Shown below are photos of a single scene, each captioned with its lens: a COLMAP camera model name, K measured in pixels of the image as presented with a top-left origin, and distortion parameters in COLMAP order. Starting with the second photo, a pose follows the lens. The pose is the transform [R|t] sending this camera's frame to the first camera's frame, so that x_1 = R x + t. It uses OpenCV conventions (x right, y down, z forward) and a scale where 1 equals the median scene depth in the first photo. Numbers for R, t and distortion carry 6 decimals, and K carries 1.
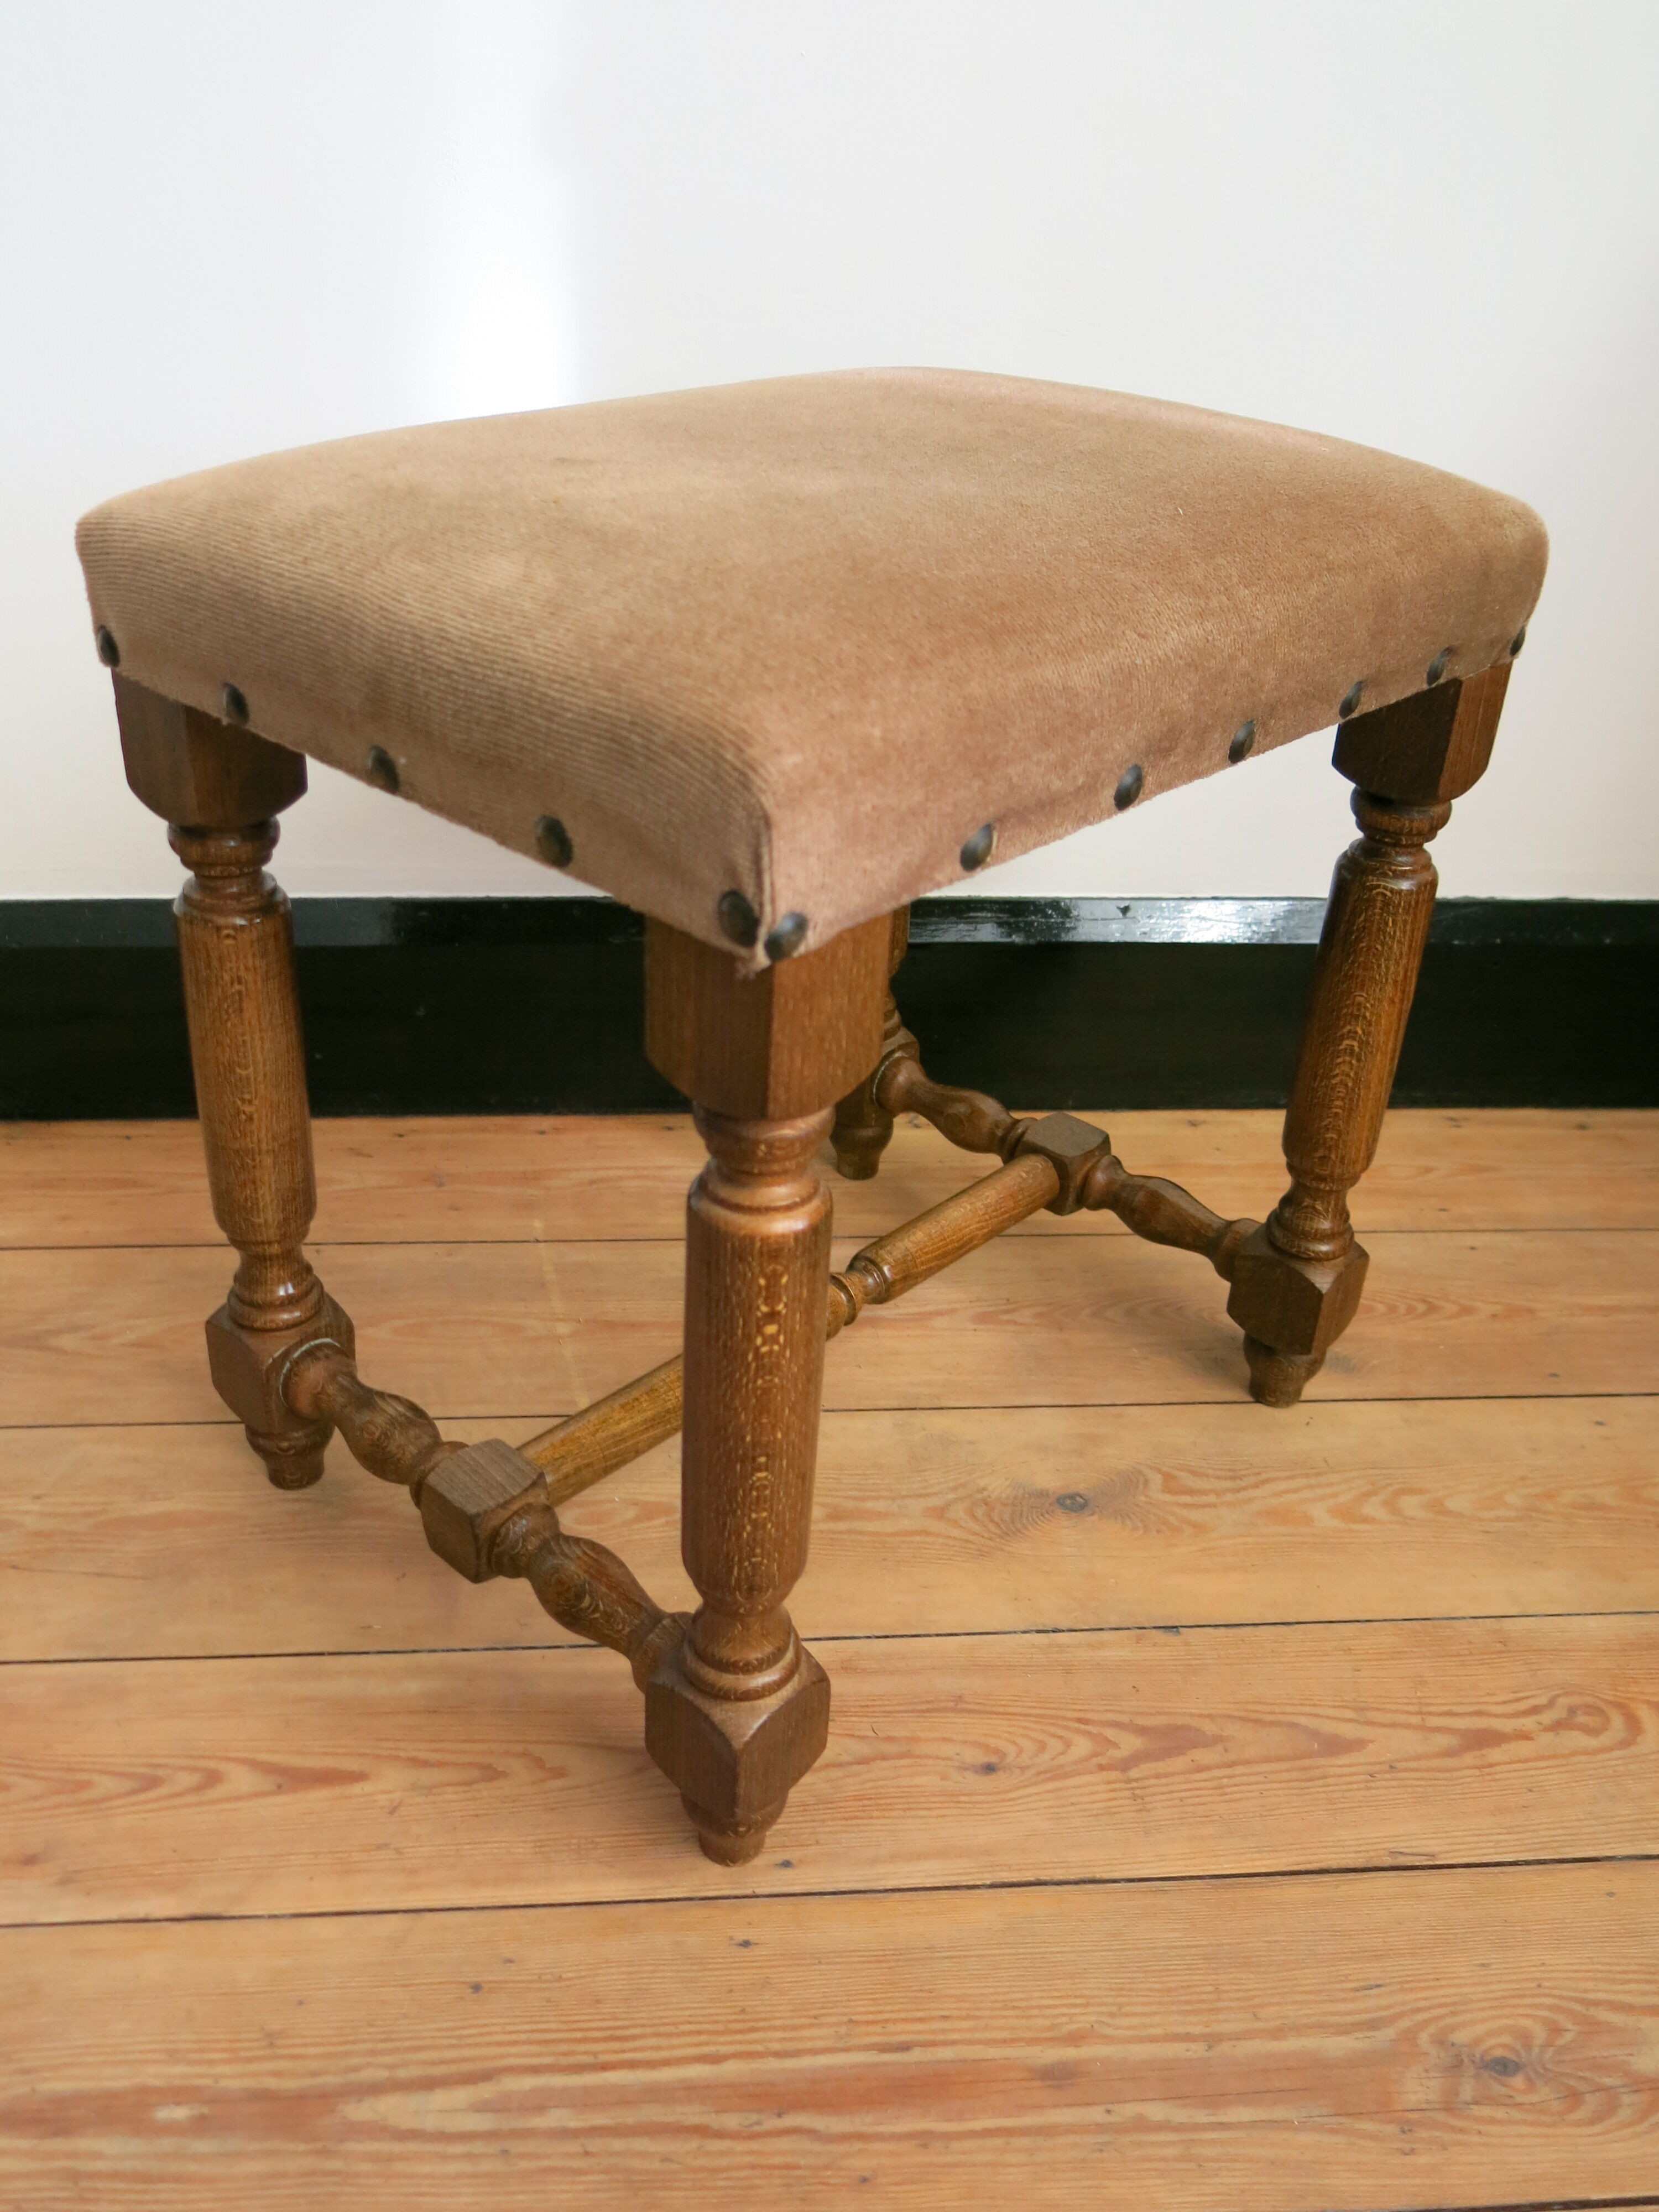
lens RADIAL K [[1793.0, 0, 829.5], [0, 1793.0, 1106.0], [0, 0, 1]] dist [-0.015925, -0.011476]
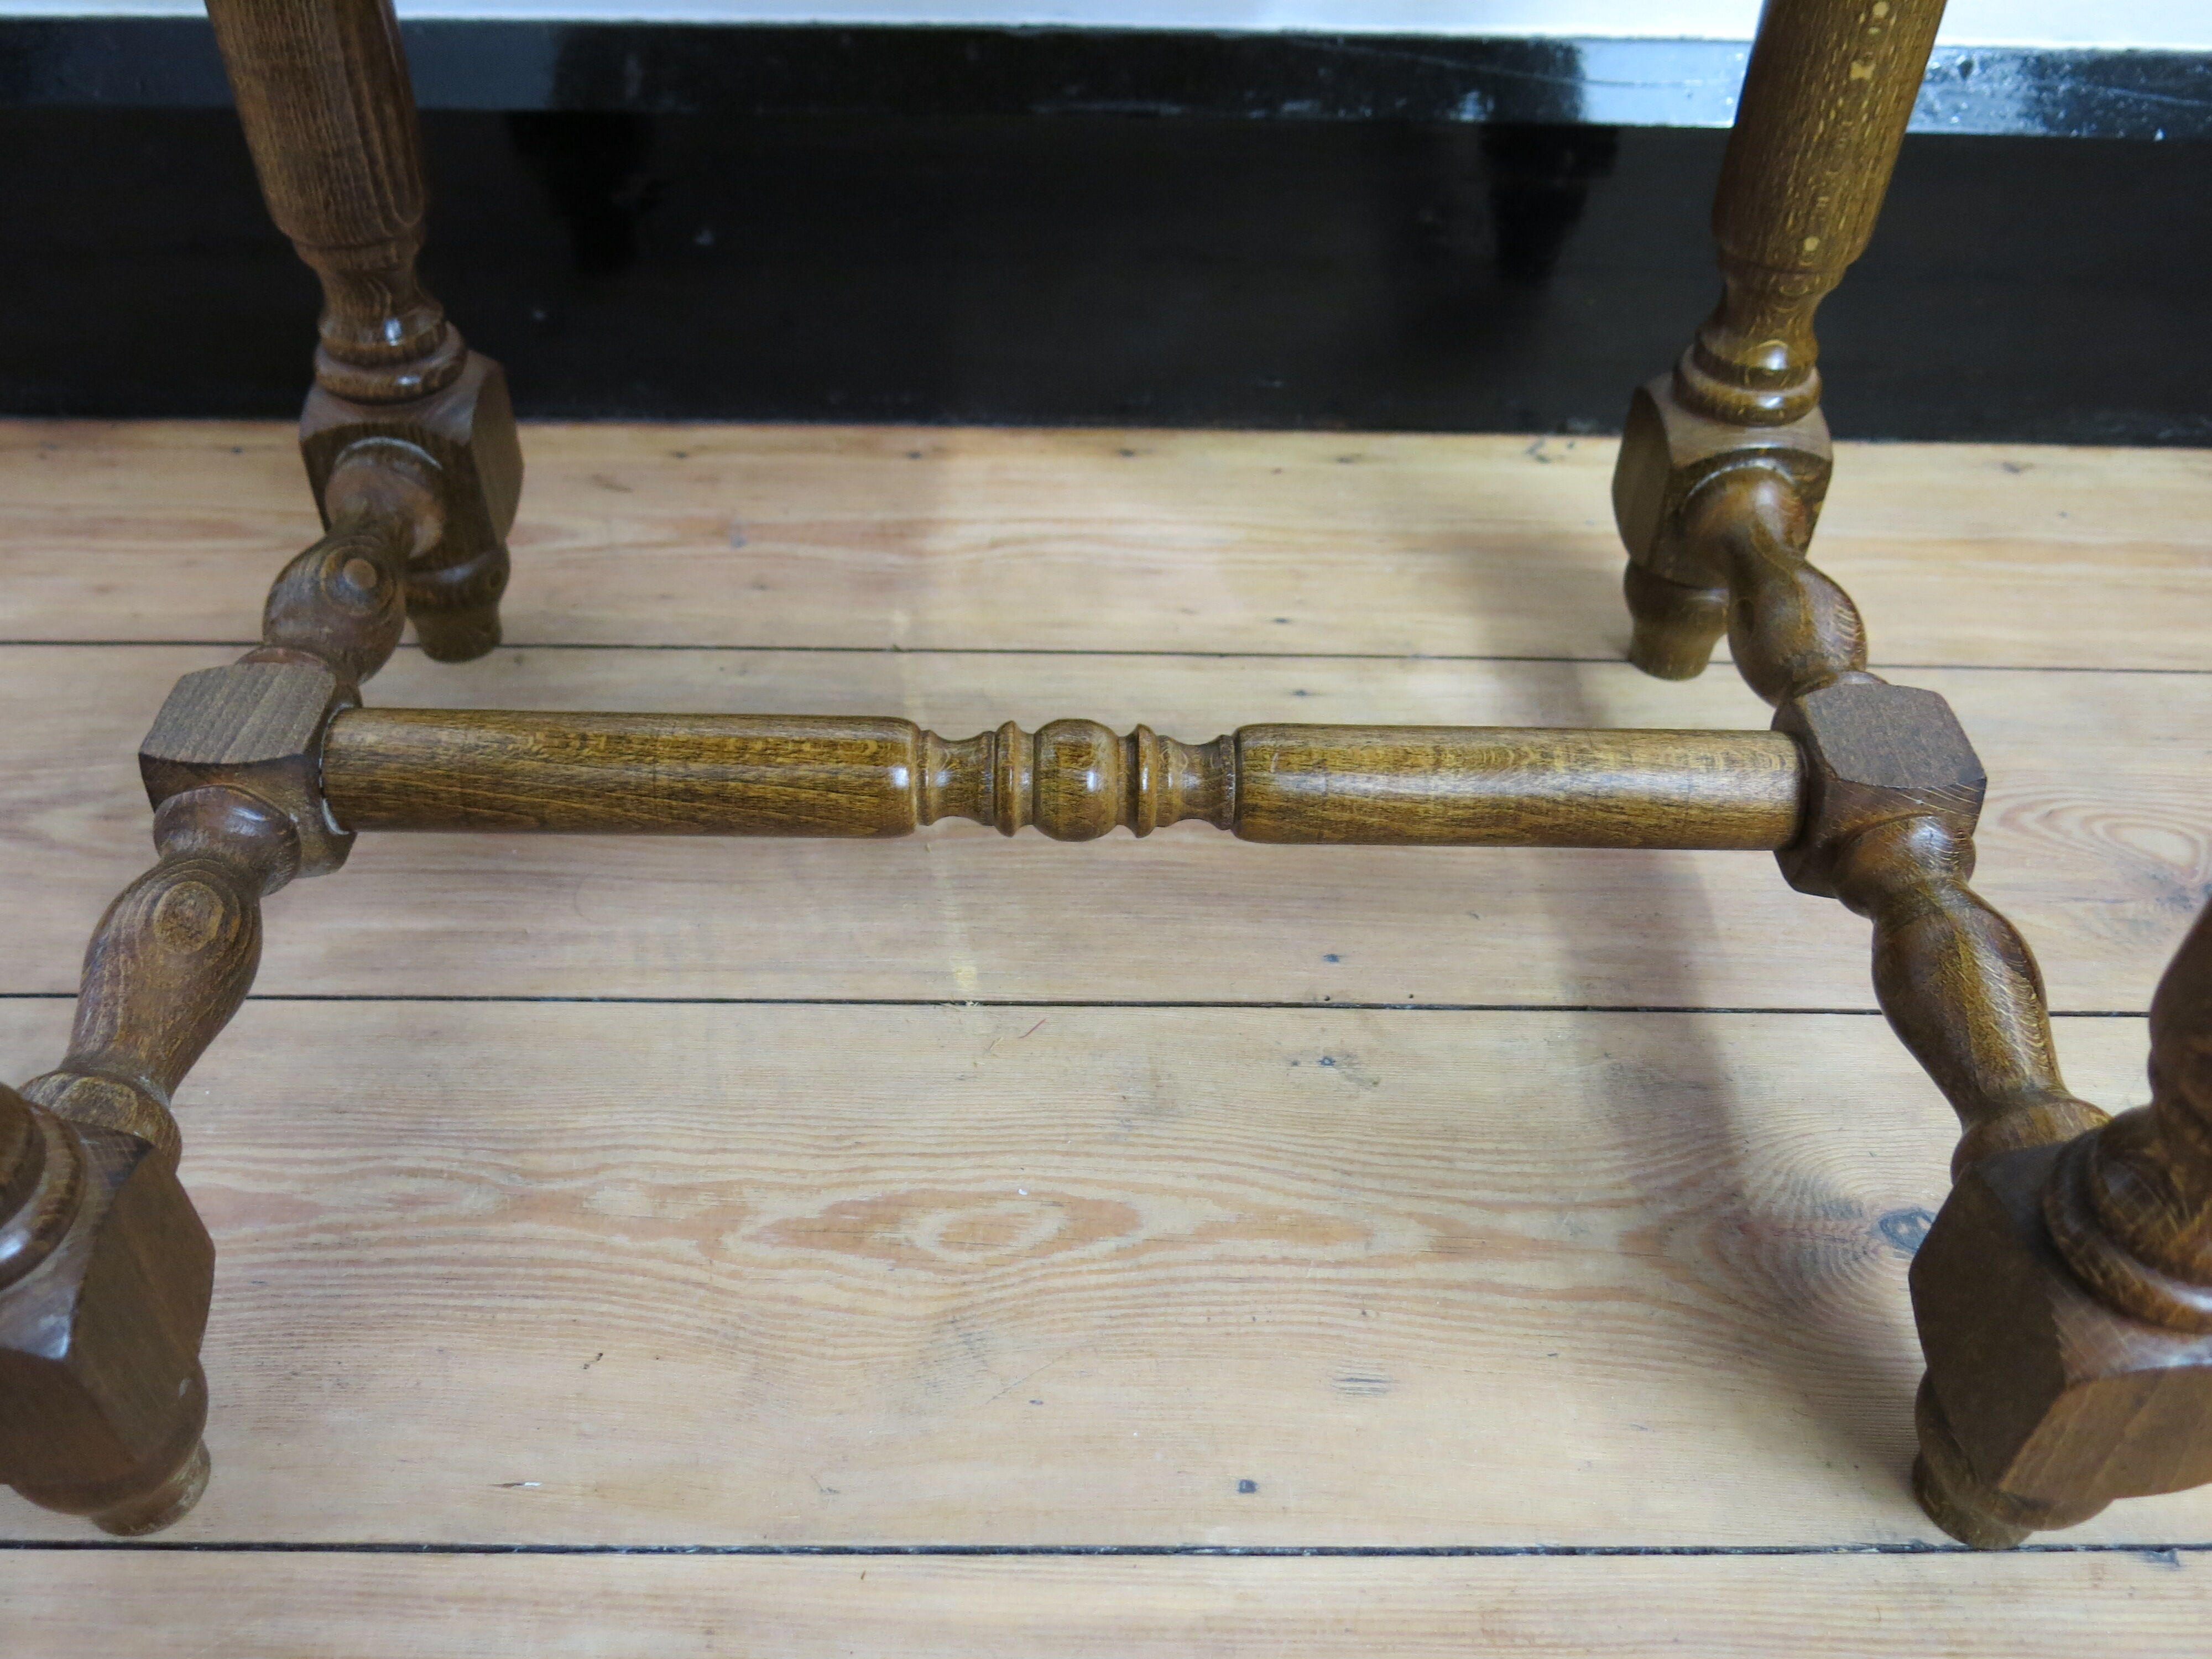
lens RADIAL K [[1793.0, 0, 1119.2], [0, 1793.0, 863.8], [0, 0, 1]] dist [-0.015925, -0.011476]
pose [[0.996435, 0.040165, -0.074183, -0.045876], [-0.021304, 0.970684, 0.239413, 0.002808], [0.081624, -0.236979, 0.968080, 0.426132]]
